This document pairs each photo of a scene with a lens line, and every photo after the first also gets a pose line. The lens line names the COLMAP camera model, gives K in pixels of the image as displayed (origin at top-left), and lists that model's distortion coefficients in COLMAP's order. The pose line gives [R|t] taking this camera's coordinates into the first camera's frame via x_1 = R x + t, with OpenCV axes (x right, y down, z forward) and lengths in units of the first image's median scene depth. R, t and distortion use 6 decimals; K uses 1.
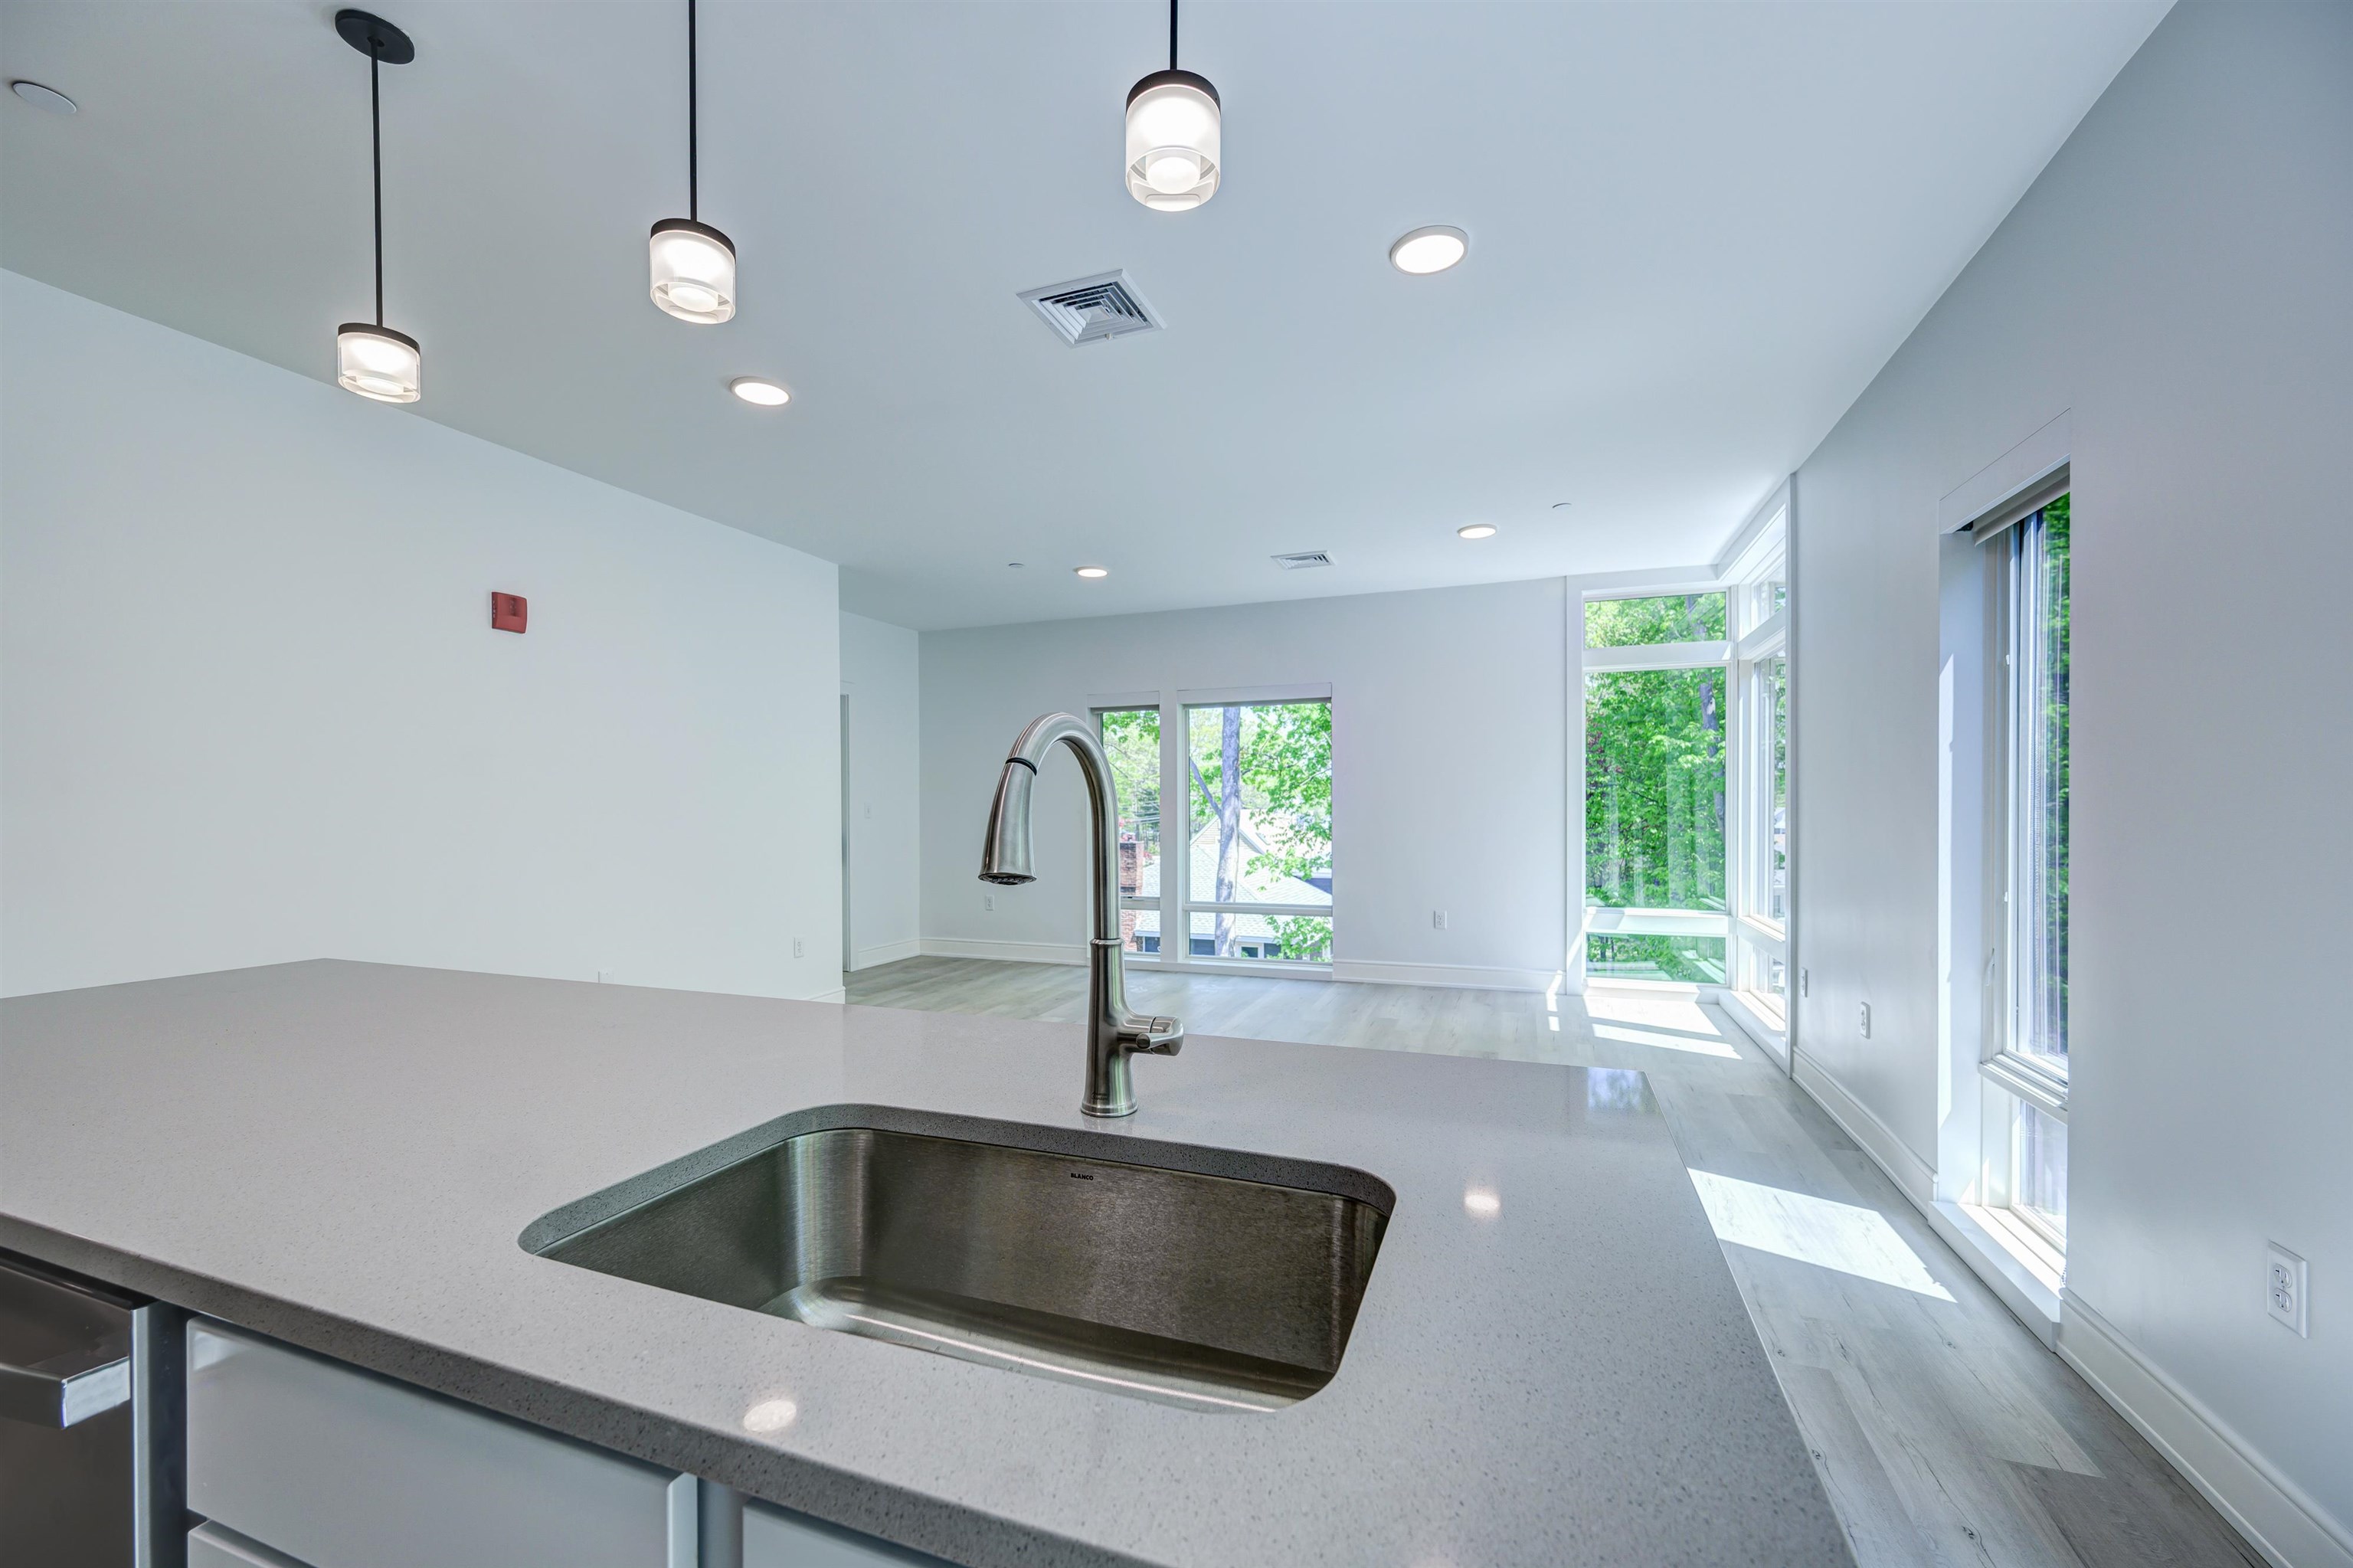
lens RADIAL K [[958.1, 0, 1149.1], [0, 958.1, 814.3], [0, 0, 1]] dist [0.000748, 0.000058]
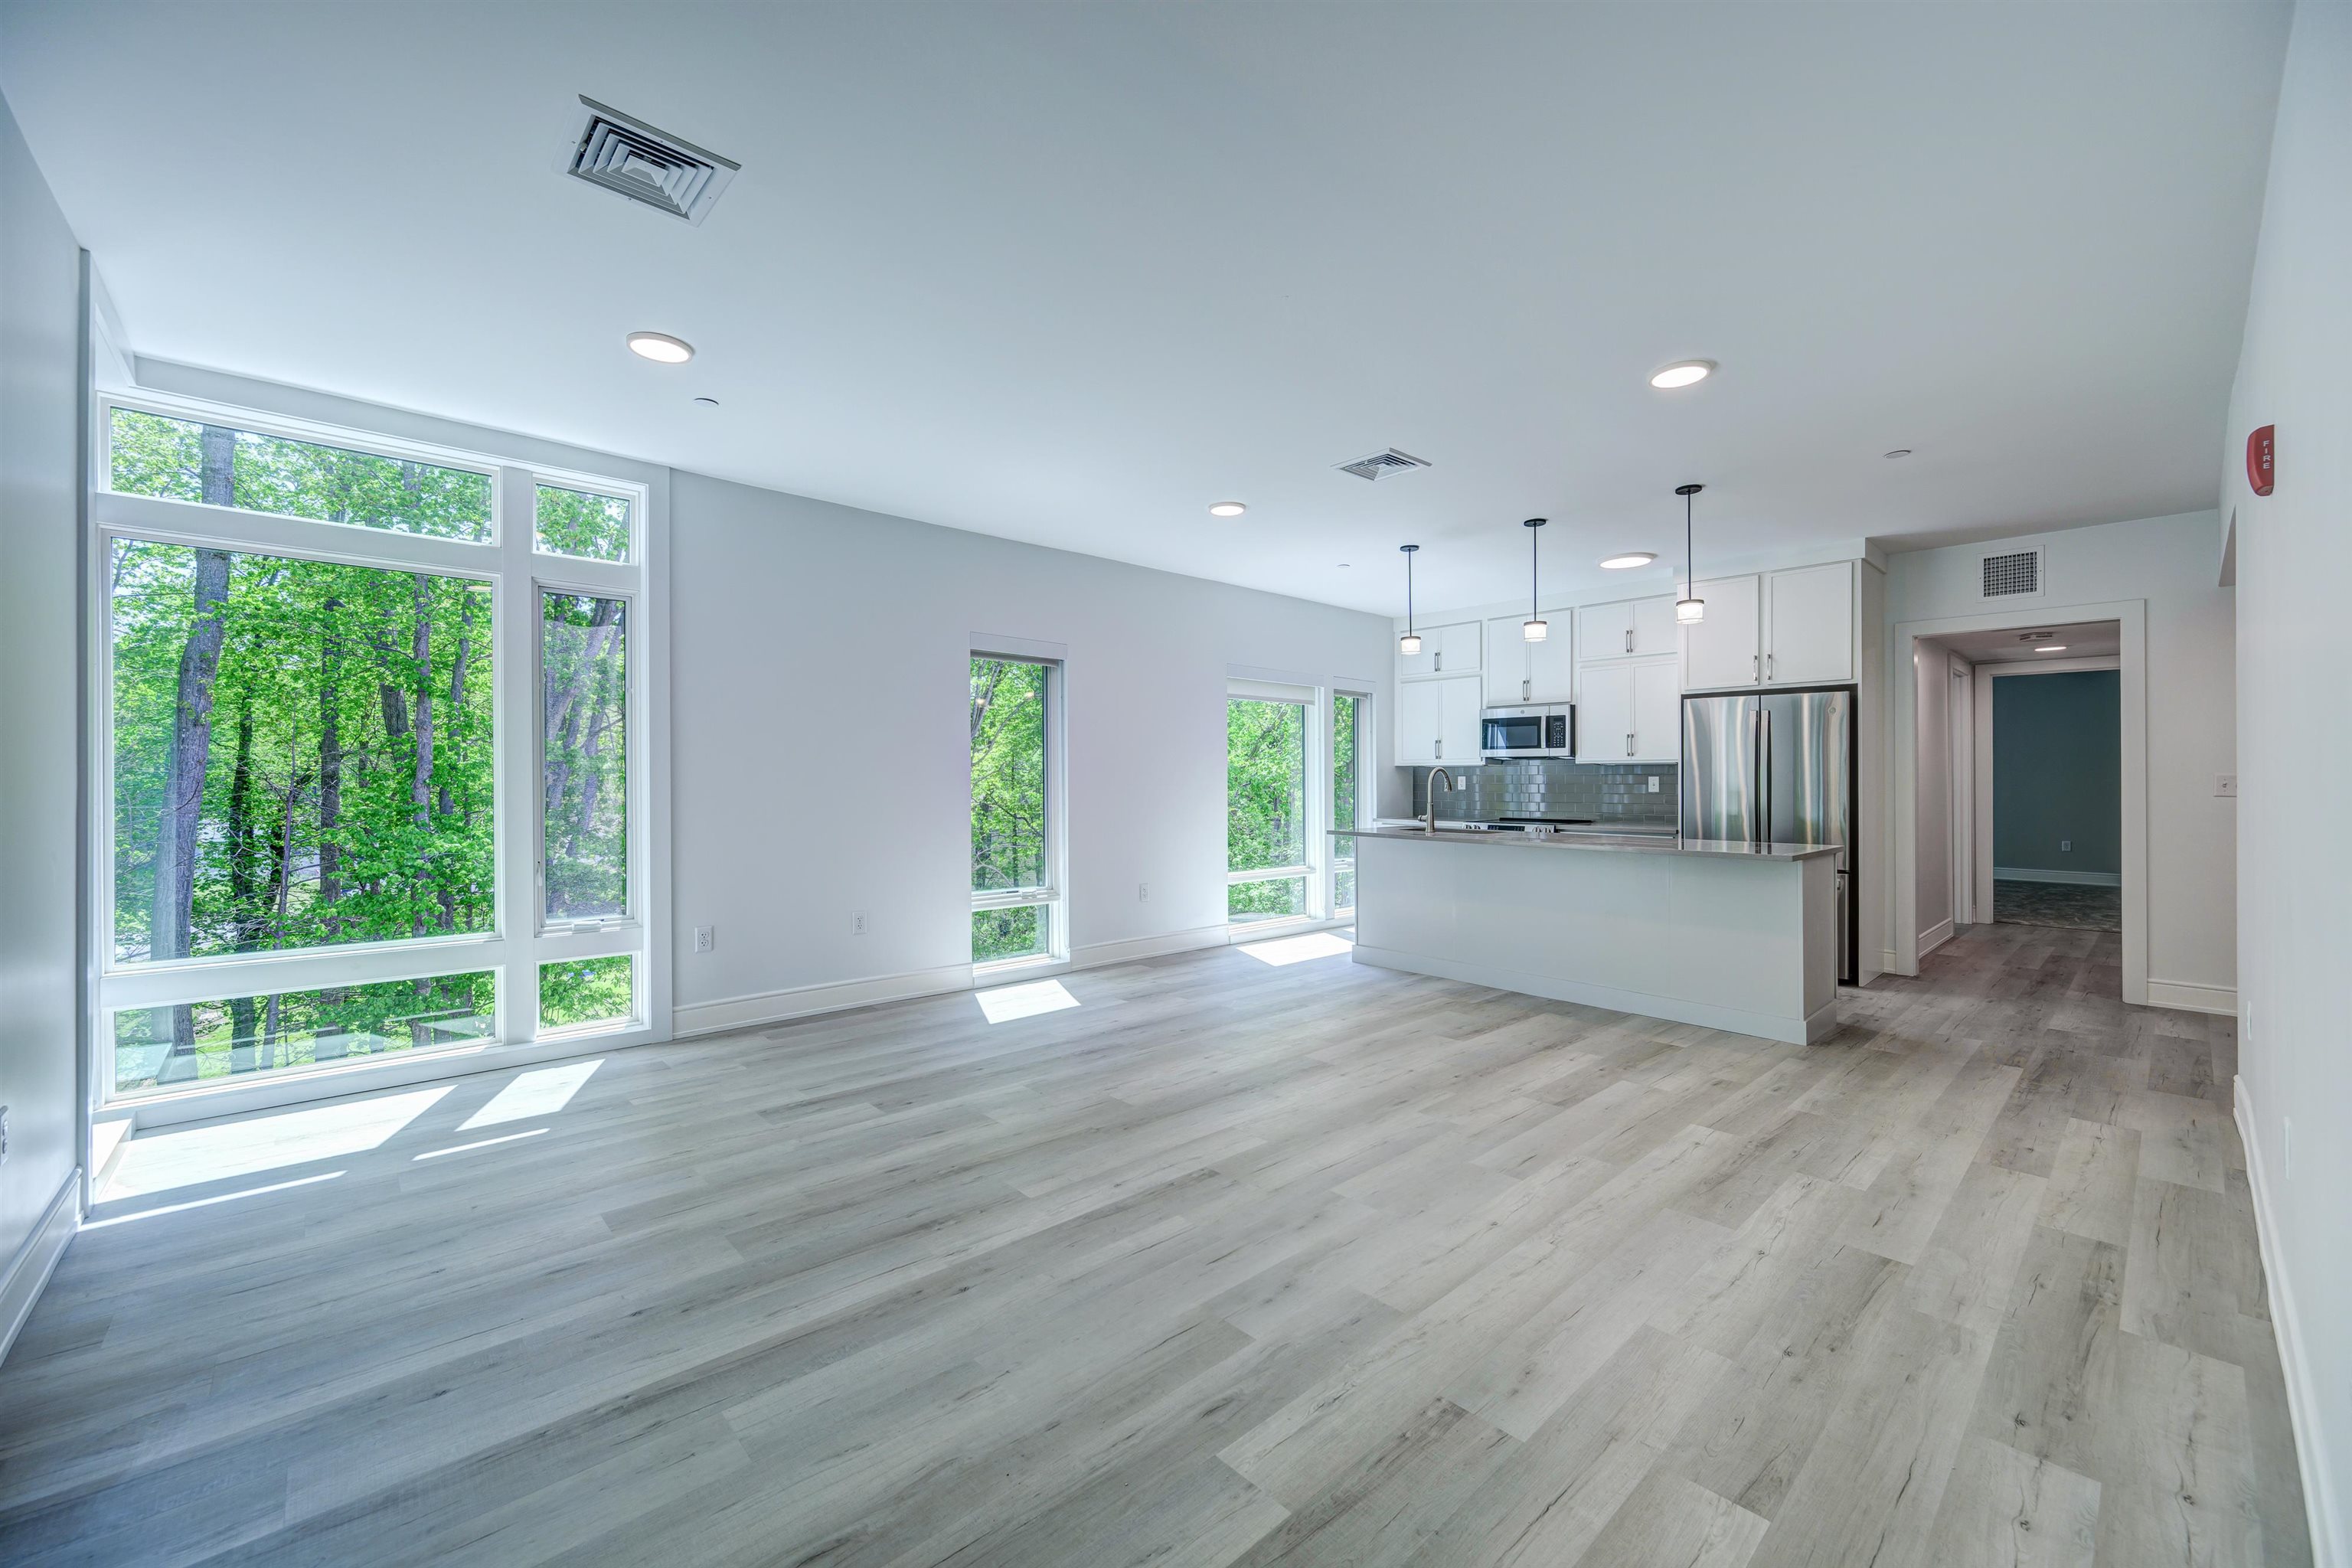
lens RADIAL K [[925.0, 0, 1168.5], [0, 925.0, 775.8], [0, 0, 1]] dist [-0.001095, 0.000569]
pose [[-0.896790, 0.004193, 0.442436, -0.194217], [0.004718, 0.999989, 0.000086, -0.008826], [-0.442431, 0.002165, -0.896800, 1.200293]]
